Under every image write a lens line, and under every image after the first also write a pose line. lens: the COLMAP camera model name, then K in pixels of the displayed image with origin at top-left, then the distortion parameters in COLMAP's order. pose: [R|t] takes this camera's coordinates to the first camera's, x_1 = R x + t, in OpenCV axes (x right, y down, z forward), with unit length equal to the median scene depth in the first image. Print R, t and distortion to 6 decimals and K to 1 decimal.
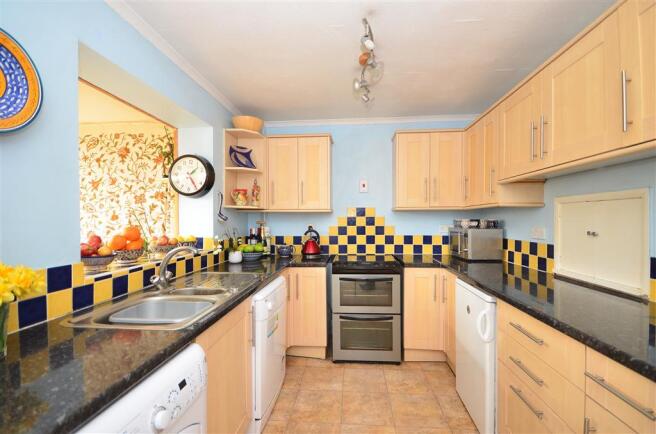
lens RADIAL K [[284.4, 0, 327.7], [0, 284.4, 220.8], [0, 0, 1]] dist [0.001244, -0.008872]
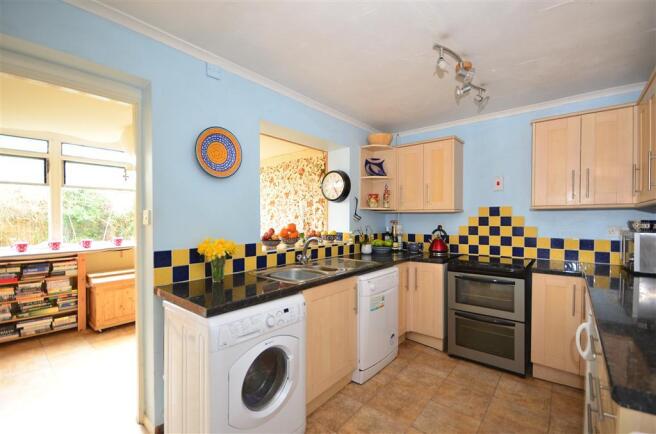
lens RADIAL K [[284.4, 0, 327.7], [0, 284.4, 220.8], [0, 0, 1]] dist [0.001244, -0.008872]
pose [[0.814177, 0.008642, -0.580553, 0.253415], [-0.006183, 0.999962, 0.006214, -0.002456], [0.580584, -0.001470, 0.814199, -0.108083]]
